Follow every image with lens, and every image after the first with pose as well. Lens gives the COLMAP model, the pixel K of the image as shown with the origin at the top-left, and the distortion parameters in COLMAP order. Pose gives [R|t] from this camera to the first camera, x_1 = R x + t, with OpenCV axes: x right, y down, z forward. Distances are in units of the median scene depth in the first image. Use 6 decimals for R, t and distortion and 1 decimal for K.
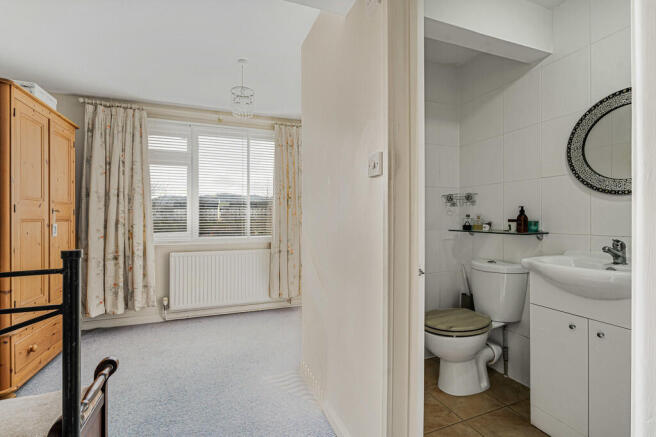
lens RADIAL K [[306.3, 0, 328.7], [0, 306.3, 216.8], [0, 0, 1]] dist [0.001360, 0.000107]
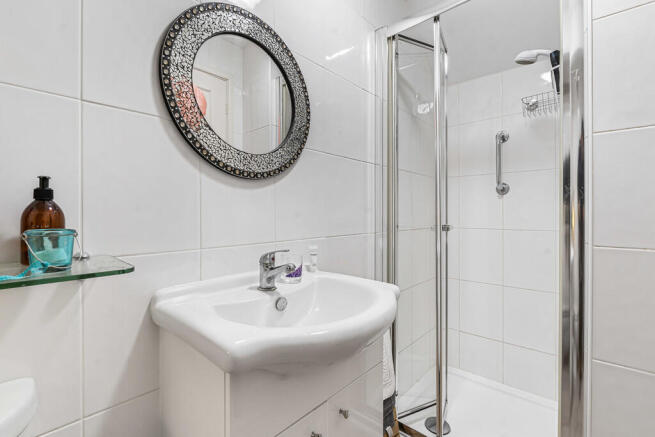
lens RADIAL K [[291.4, 0, 327.5], [0, 291.4, 218.5], [0, 0, 1]] dist [-0.001436, -0.000346]
pose [[-0.446717, -0.003702, 0.894668, 0.310793], [-0.000012, 0.999991, 0.004132, 0.004046], [-0.894675, 0.001836, -0.446713, 0.980500]]
